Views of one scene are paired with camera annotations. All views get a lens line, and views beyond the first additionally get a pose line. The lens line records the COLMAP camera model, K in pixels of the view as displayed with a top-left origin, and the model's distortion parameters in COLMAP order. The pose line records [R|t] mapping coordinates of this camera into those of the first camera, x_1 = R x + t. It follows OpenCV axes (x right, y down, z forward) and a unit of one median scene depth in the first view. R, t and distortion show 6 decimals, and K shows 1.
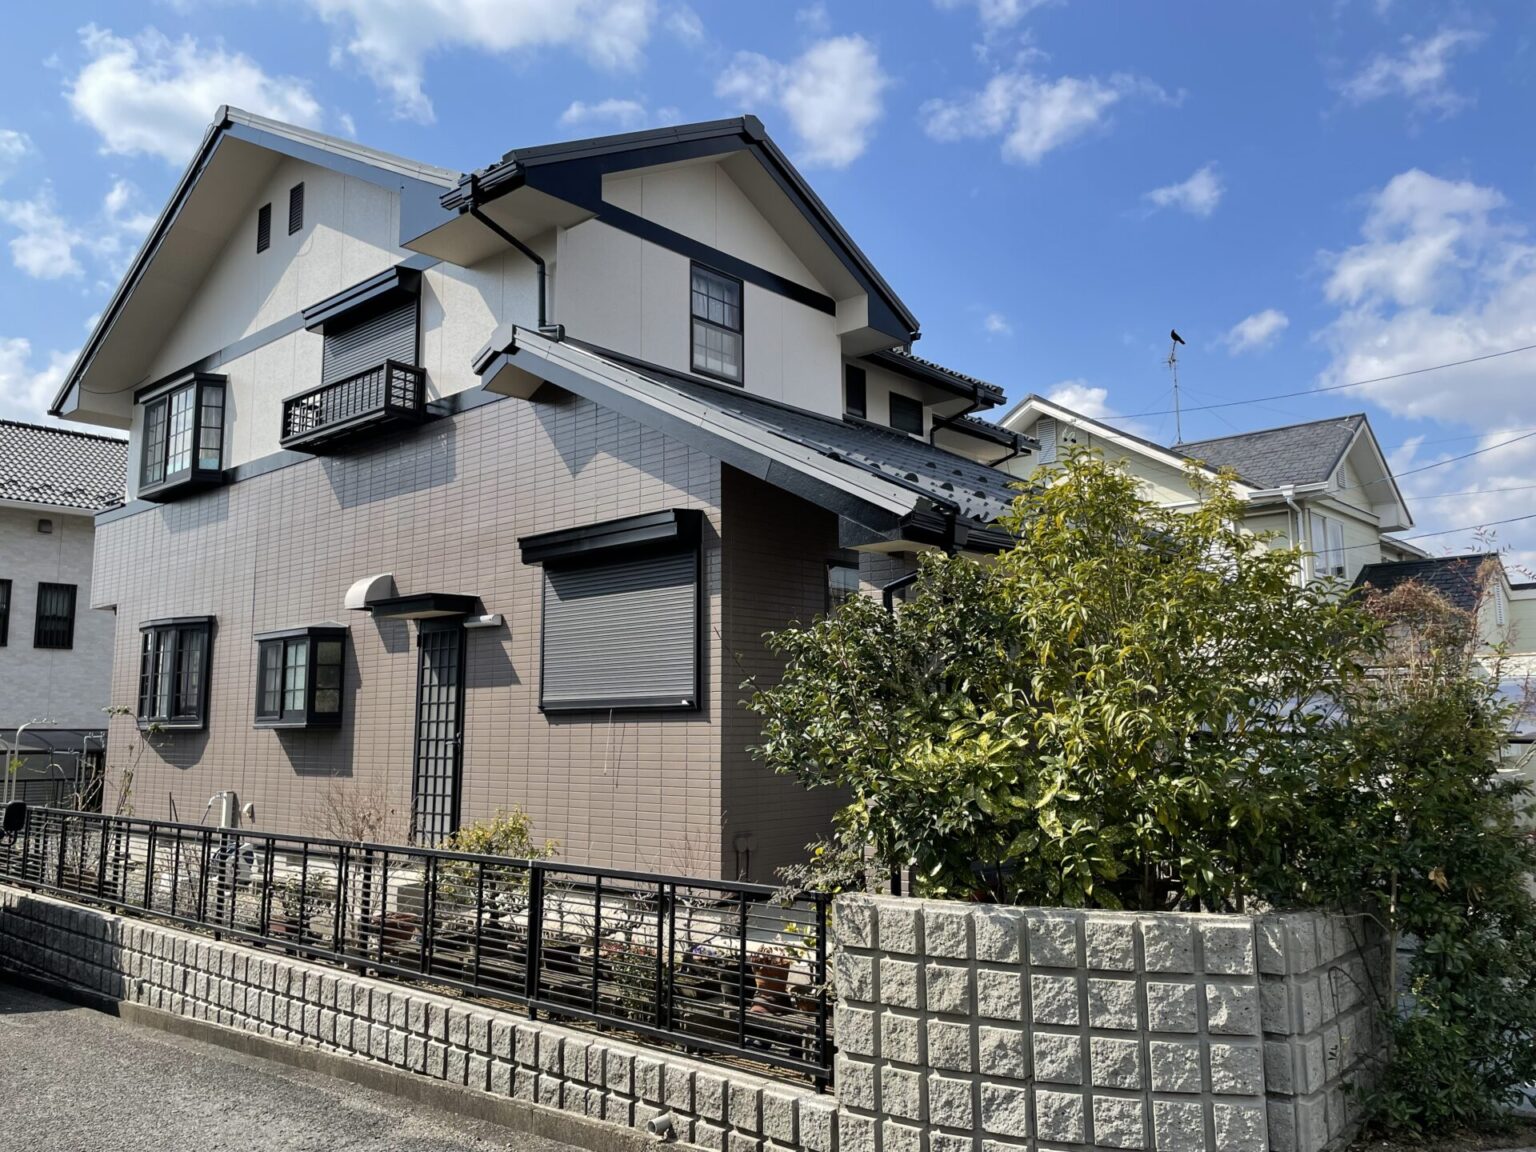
lens RADIAL K [[1184.2, 0, 768.0], [0, 1184.2, 576.0], [0, 0, 1]] dist [0.058980, -0.070836]
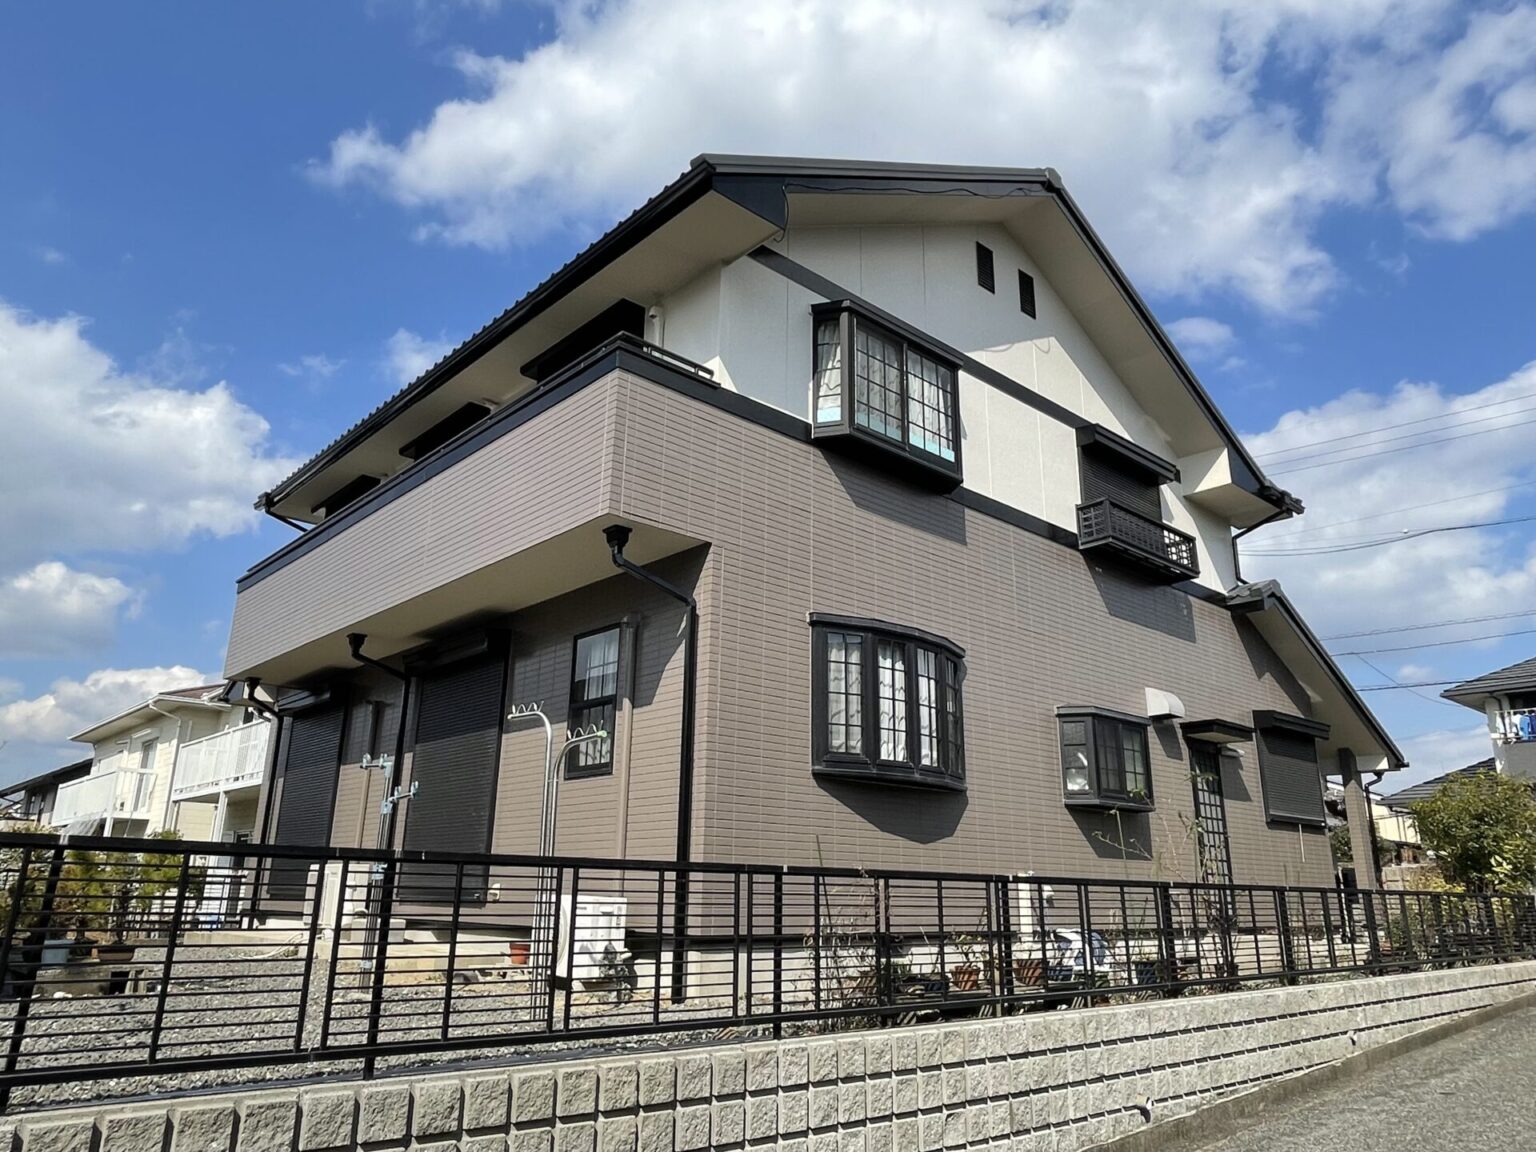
lens RADIAL K [[998.8, 0, 699.5], [0, 998.8, 572.5], [0, 0, 1]] dist [-0.005005, -0.000150]
pose [[0.155797, 0.291153, 0.943905, -1.471486], [-0.166058, 0.949694, -0.265529, 0.246776], [-0.973731, -0.115375, 0.196308, 1.337567]]
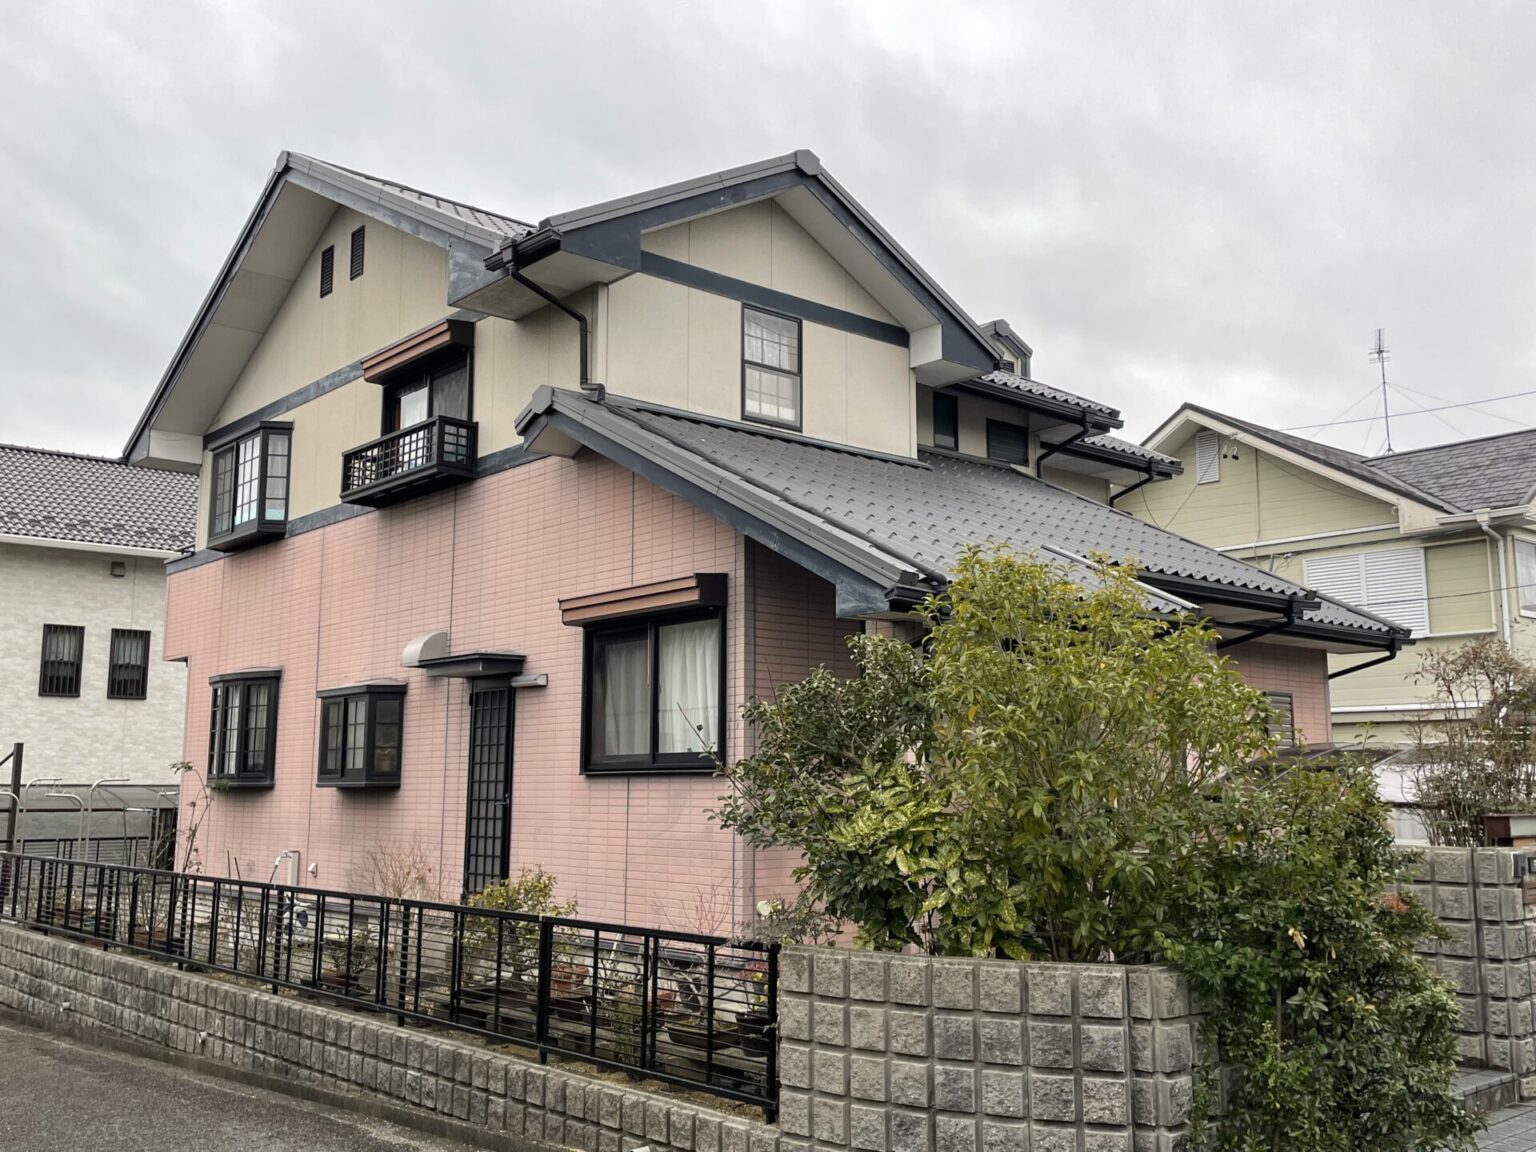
lens RADIAL K [[1446.9, 0, 770.5], [0, 1446.9, 585.8], [0, 0, 1]] dist [0.049718, -0.012765]
pose [[0.992308, -0.010035, -0.123385, 0.104037], [0.008852, 0.999909, -0.010131, -0.025712], [0.123475, 0.008961, 0.992307, -0.167110]]
